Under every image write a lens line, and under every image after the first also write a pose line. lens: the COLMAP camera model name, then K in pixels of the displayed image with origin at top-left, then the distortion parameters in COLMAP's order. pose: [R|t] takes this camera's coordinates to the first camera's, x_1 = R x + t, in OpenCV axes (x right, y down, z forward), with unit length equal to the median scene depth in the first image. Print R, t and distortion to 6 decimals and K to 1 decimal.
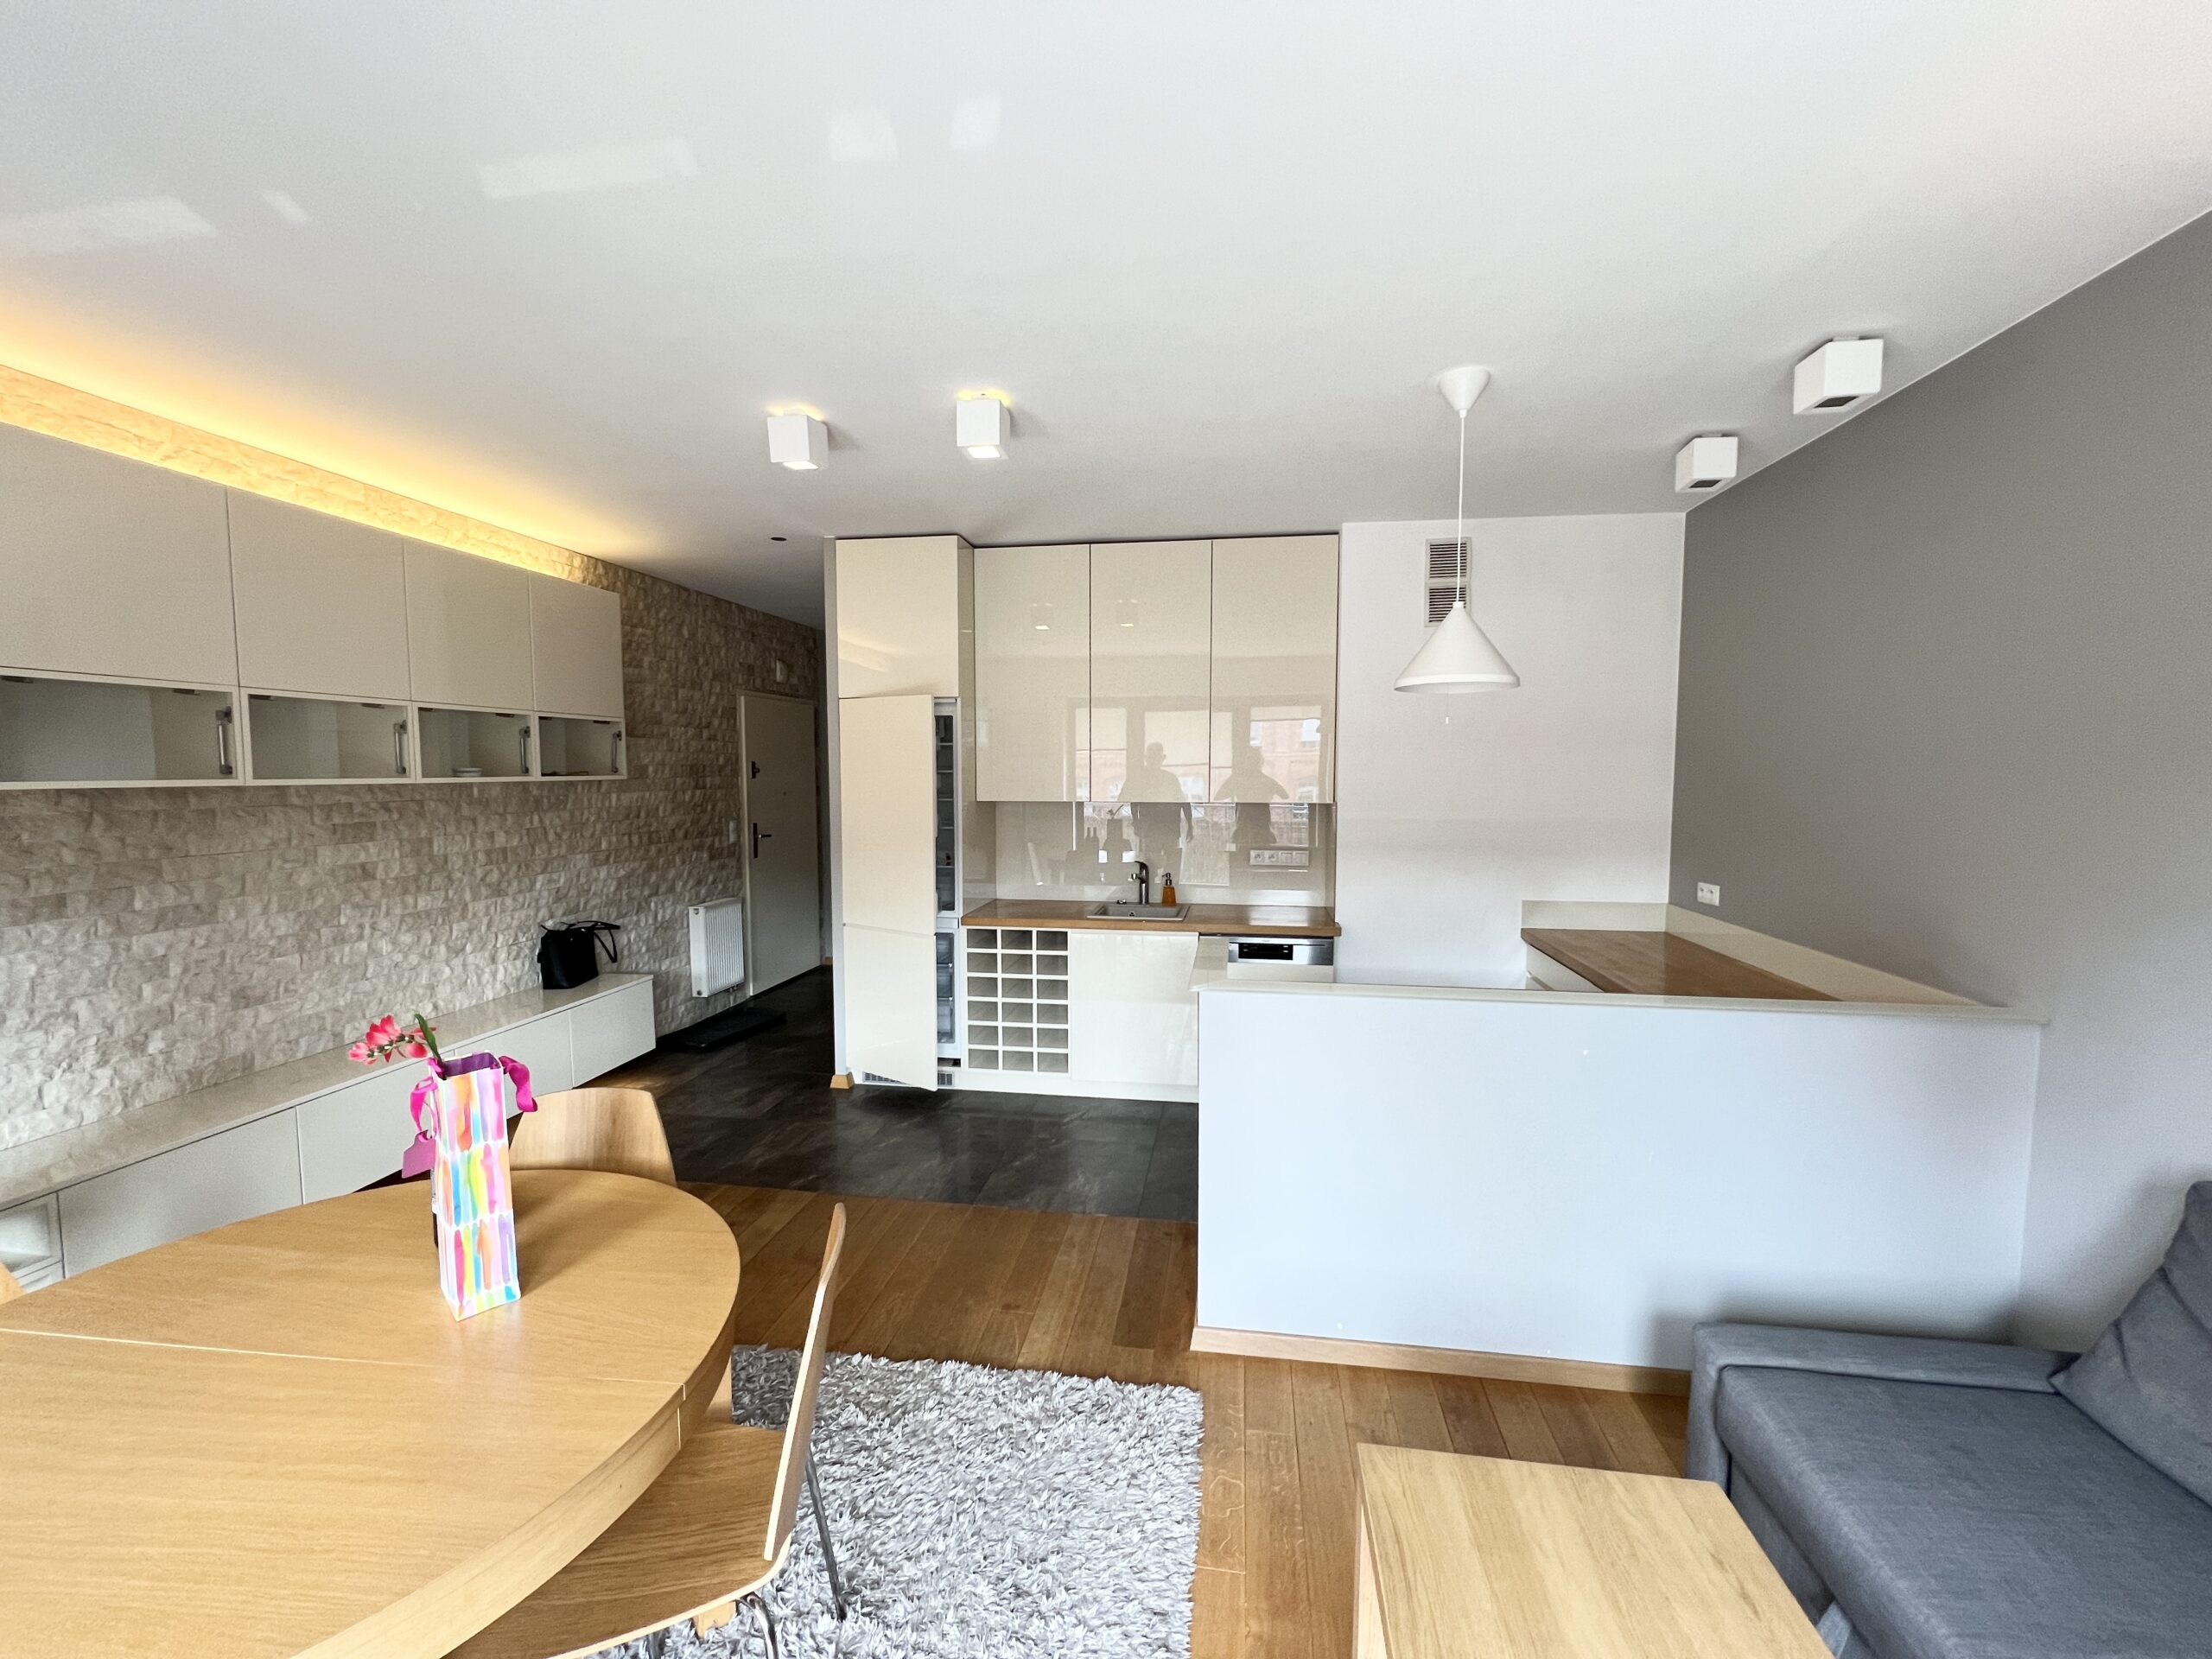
lens RADIAL K [[884.9, 0, 1107.6], [0, 884.9, 832.0], [0, 0, 1]] dist [-0.002849, 0.000784]
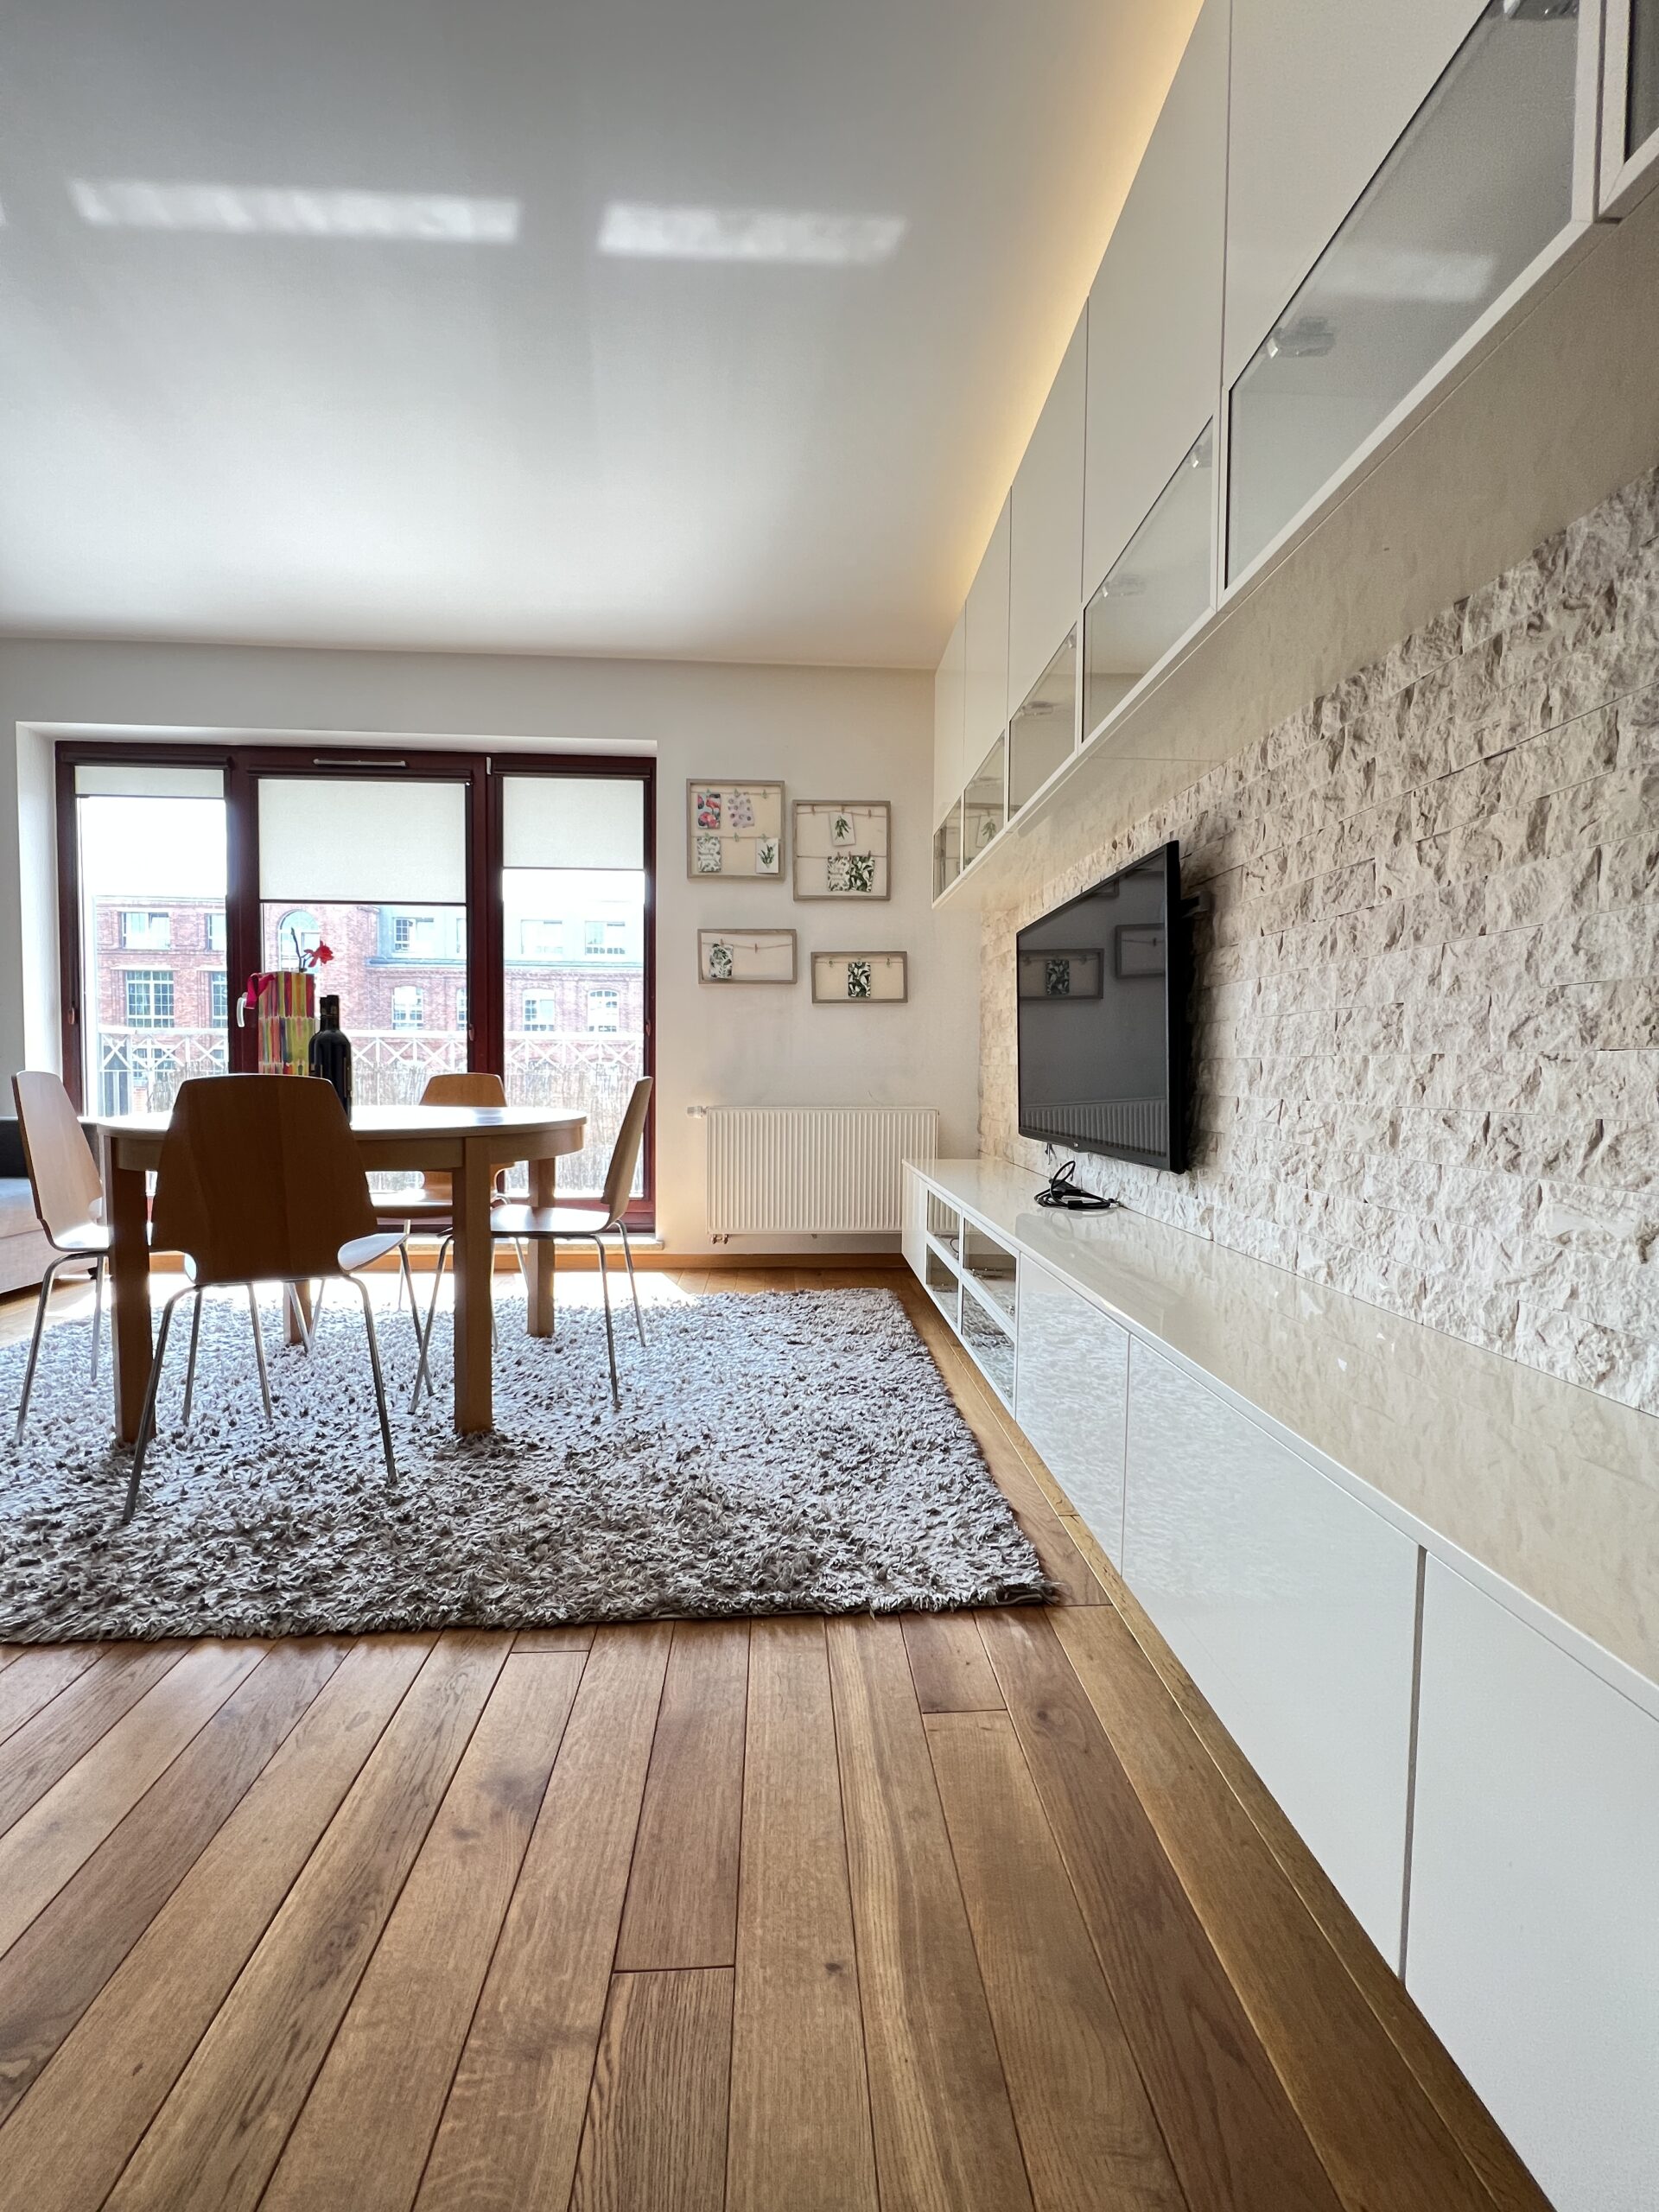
lens RADIAL K [[884.9, 0, 827.3], [0, 884.9, 1106.0], [0, 0, 1]] dist [-0.002849, 0.000784]
pose [[-0.978433, -0.000902, -0.206563, -0.514270], [-0.023962, 0.993735, 0.109162, 0.114343], [0.205171, 0.111757, -0.972325, 1.065991]]
